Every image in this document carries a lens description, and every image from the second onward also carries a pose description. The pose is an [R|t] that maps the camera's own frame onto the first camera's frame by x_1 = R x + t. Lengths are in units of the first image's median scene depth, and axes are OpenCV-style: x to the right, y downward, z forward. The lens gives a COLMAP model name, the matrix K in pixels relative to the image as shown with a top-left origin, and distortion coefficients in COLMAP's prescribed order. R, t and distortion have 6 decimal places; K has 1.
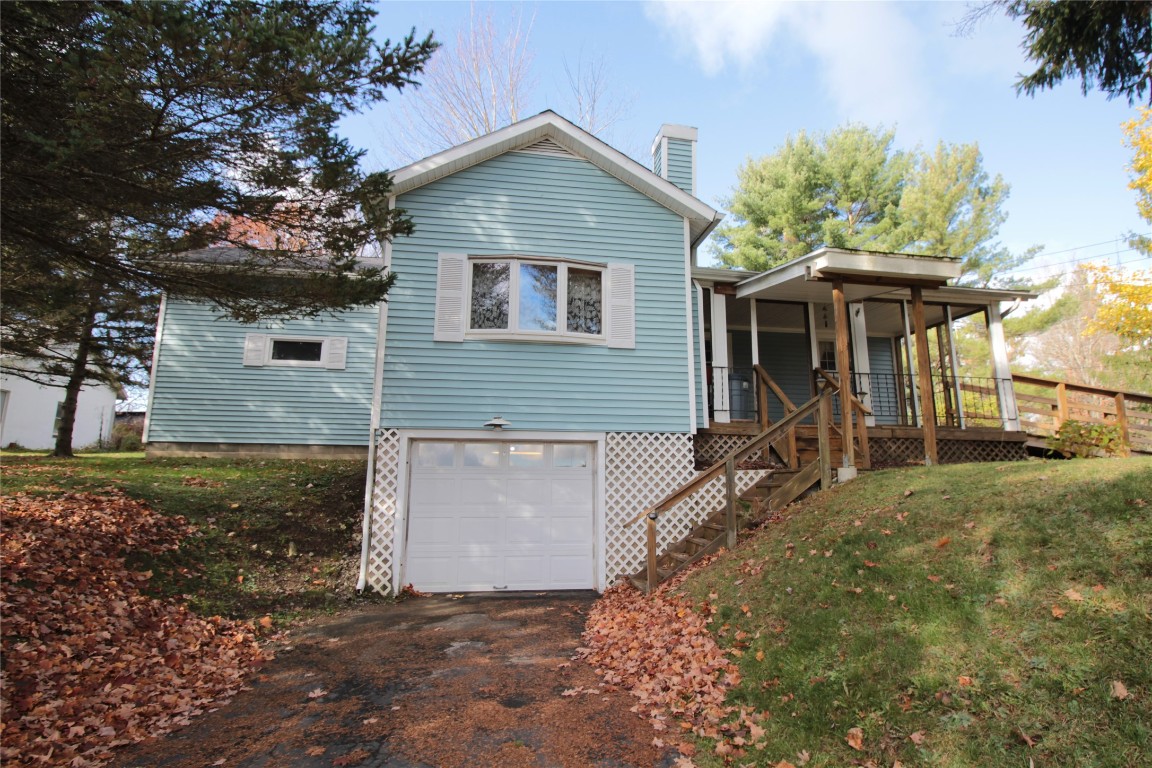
lens RADIAL K [[592.1, 0, 576.6], [0, 592.1, 380.0], [0, 0, 1]] dist [-0.000753, -0.000157]
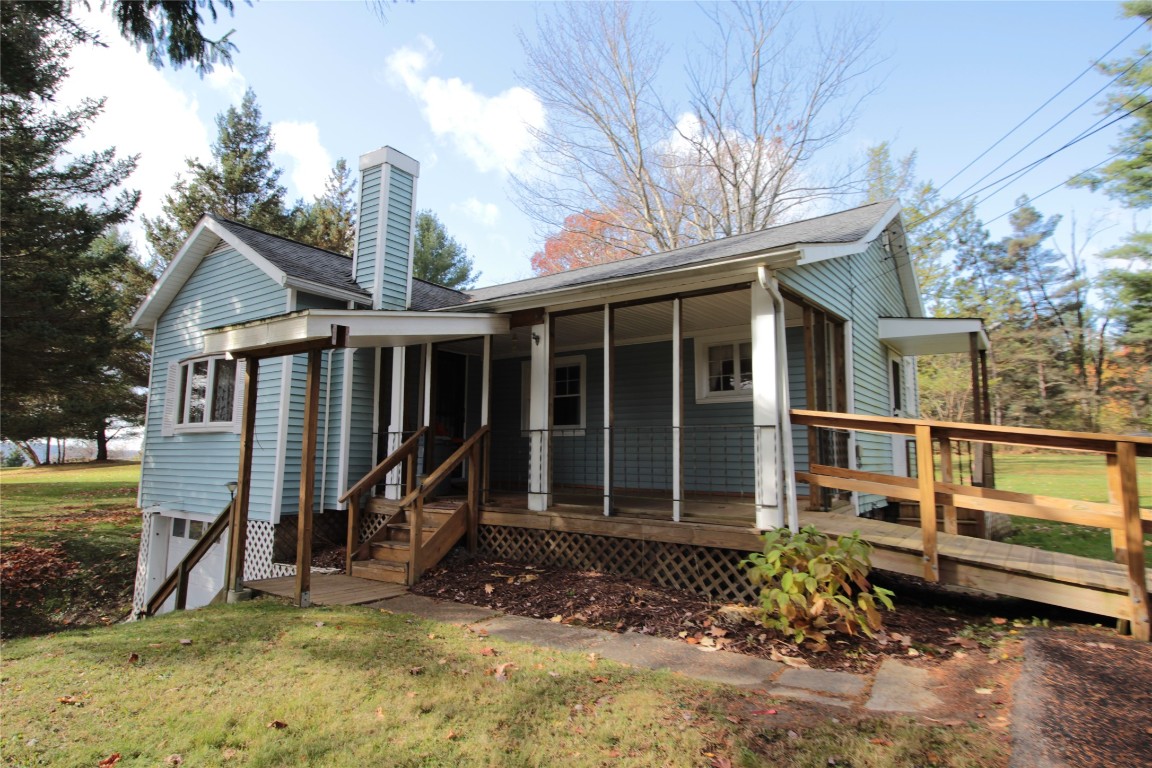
lens RADIAL K [[643.3, 0, 579.3], [0, 643.3, 381.6], [0, 0, 1]] dist [0.002708, -0.000370]
pose [[0.710171, -0.080269, -0.699439, 1.123862], [0.123463, 0.992283, 0.011480, -0.074182], [0.693119, -0.094507, 0.714600, 0.553346]]
